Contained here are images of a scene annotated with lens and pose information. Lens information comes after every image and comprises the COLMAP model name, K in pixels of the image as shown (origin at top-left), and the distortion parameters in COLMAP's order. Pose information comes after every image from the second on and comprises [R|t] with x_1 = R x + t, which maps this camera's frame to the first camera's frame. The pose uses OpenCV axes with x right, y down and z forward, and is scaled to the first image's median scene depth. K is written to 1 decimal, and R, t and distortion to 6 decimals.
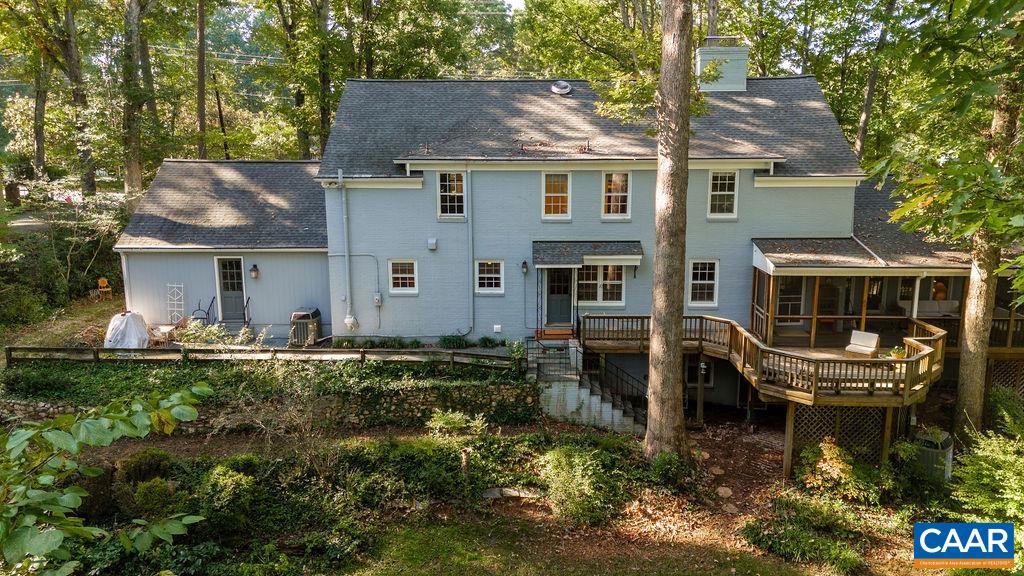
lens RADIAL K [[786.6, 0, 507.6], [0, 786.6, 289.1], [0, 0, 1]] dist [0.049029, -0.015939]
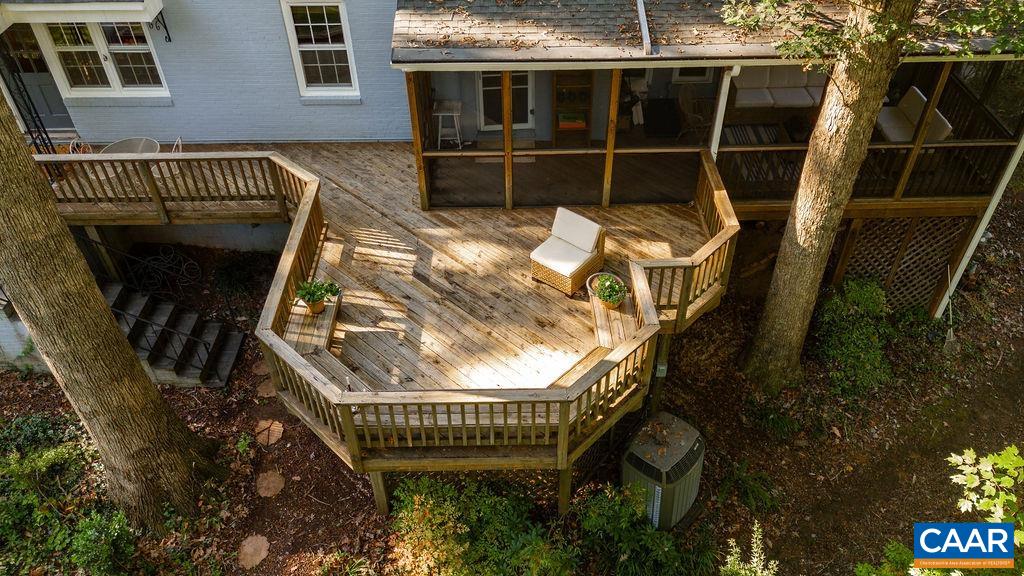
lens RADIAL K [[786.6, 0, 513.9], [0, 786.6, 286.1], [0, 0, 1]] dist [0.049029, -0.015939]
pose [[0.999780, -0.020640, 0.003603, 0.363982], [0.015858, 0.857819, 0.513707, -0.130576], [-0.013694, -0.513537, 0.857958, 0.520099]]
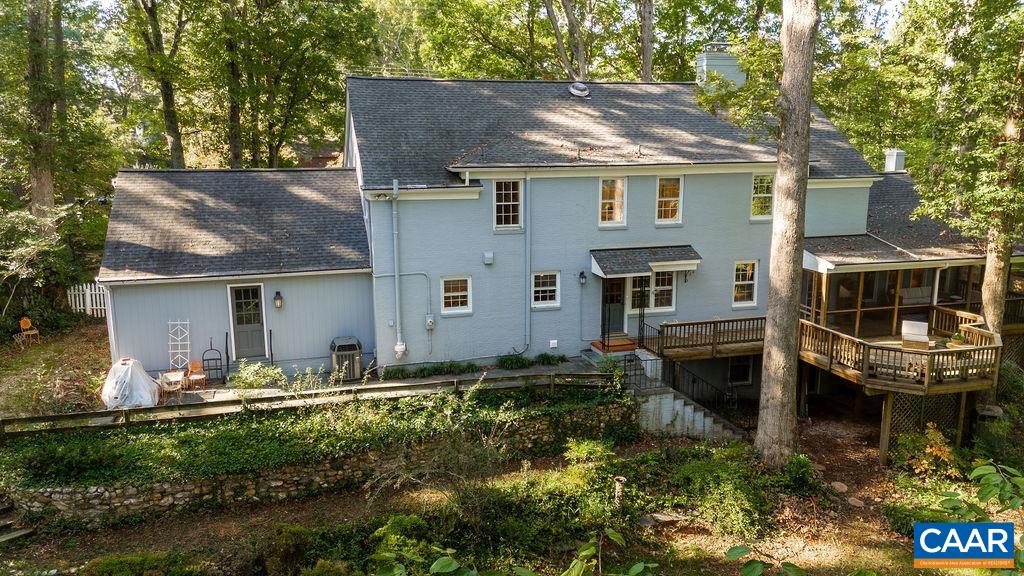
lens RADIAL K [[786.6, 0, 519.8], [0, 786.6, 286.0], [0, 0, 1]] dist [0.049029, -0.015939]
pose [[0.954489, -0.057236, 0.292704, -0.333464], [0.057465, 0.998317, 0.007824, -0.029816], [-0.292659, 0.009352, 0.956171, 0.107647]]
